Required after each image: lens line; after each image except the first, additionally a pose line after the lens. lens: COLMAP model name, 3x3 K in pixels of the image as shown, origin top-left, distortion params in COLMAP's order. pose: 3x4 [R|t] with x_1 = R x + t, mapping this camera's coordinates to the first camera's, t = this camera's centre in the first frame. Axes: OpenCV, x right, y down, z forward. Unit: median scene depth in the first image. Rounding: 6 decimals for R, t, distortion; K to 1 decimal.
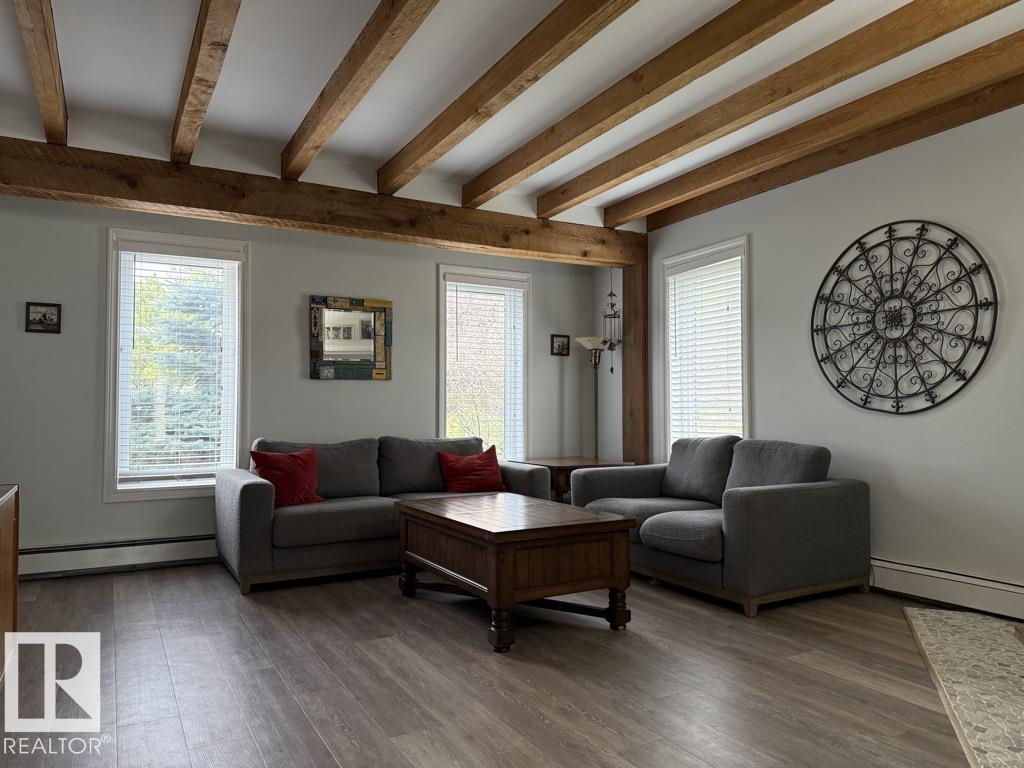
lens RADIAL K [[709.8, 0, 507.6], [0, 709.8, 383.8], [0, 0, 1]] dist [0.085748, -0.121957]
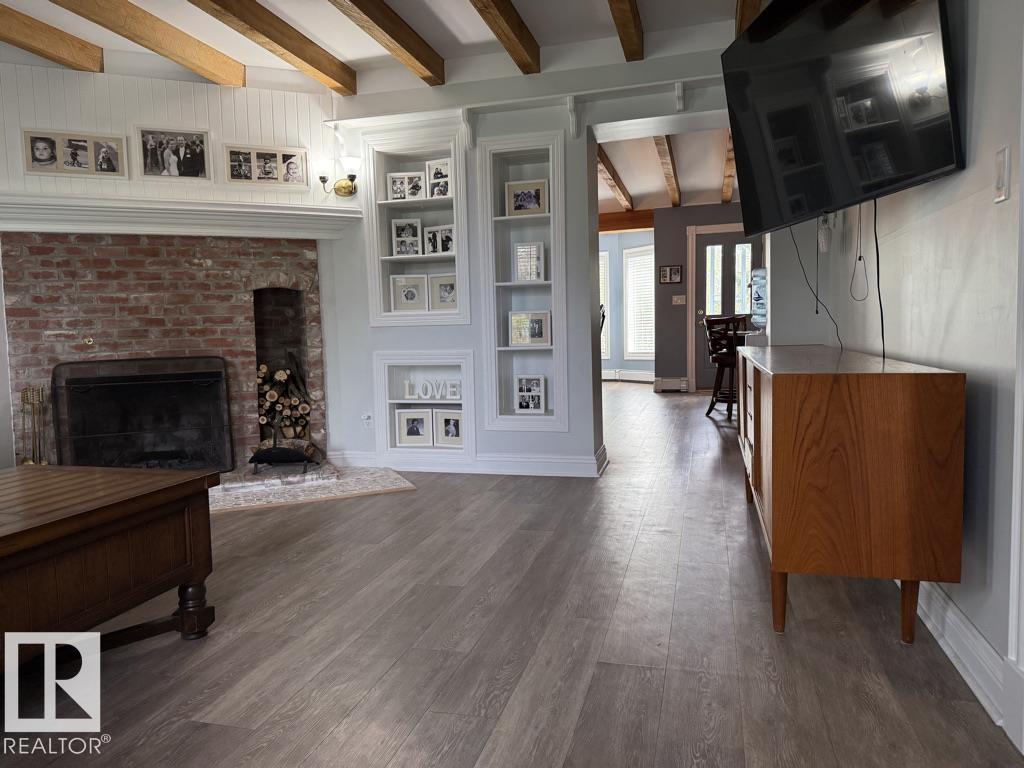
lens RADIAL K [[716.3, 0, 515.4], [0, 716.3, 382.5], [0, 0, 1]] dist [0.102442, -0.164802]
pose [[-0.714557, -0.032267, 0.698833, -0.653598], [-0.001033, 0.998983, 0.045069, 0.068972], [-0.699577, 0.031482, -0.713863, 1.121374]]
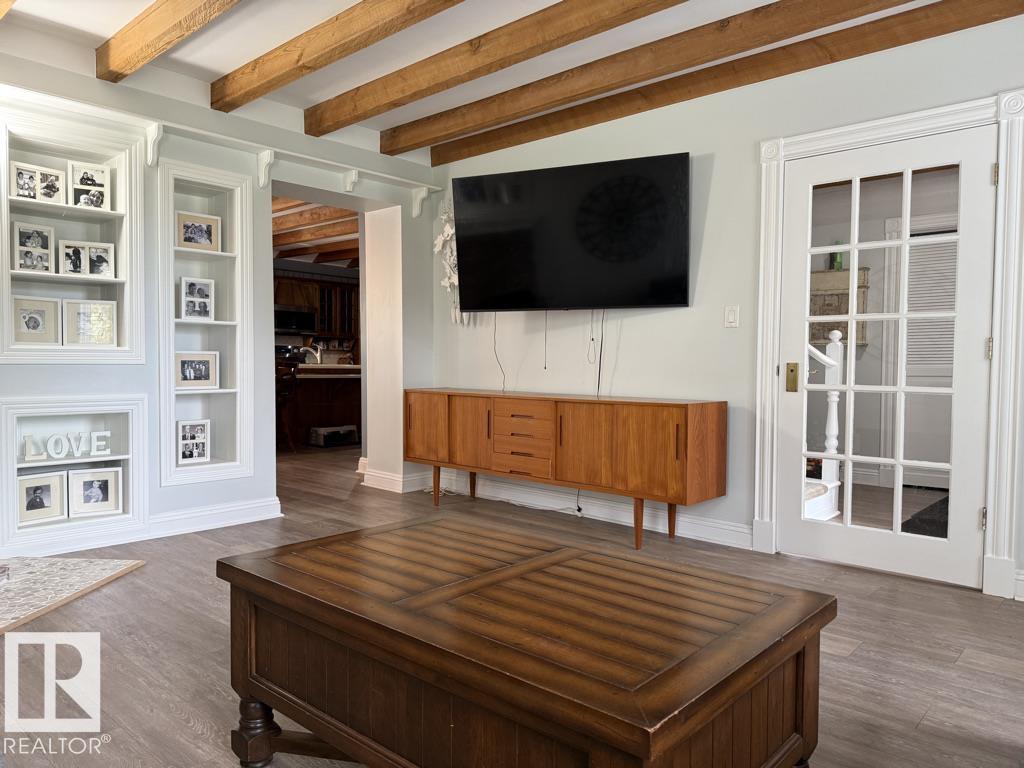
lens RADIAL K [[727.9, 0, 510.1], [0, 727.9, 385.4], [0, 0, 1]] dist [0.039093, -0.036559]
pose [[-0.947745, 0.007904, -0.318931, 0.142369], [0.010302, 0.999930, -0.005832, 0.067448], [0.318862, -0.008813, -0.947760, 1.505662]]
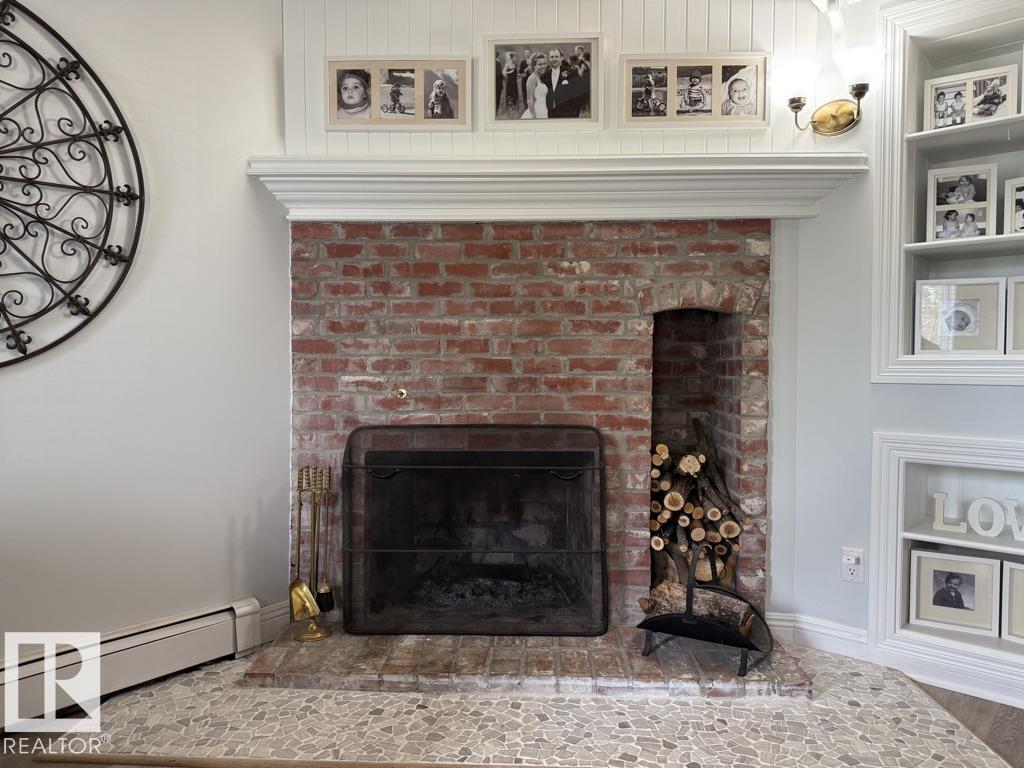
lens RADIAL K [[727.9, 0, 510.1], [0, 727.9, 385.4], [0, 0, 1]] dist [0.039093, -0.036559]
pose [[-0.346847, -0.026801, 0.937539, -0.045589], [-0.038590, 0.999153, 0.014286, 0.030983], [-0.937128, -0.031225, -0.347587, 0.907924]]
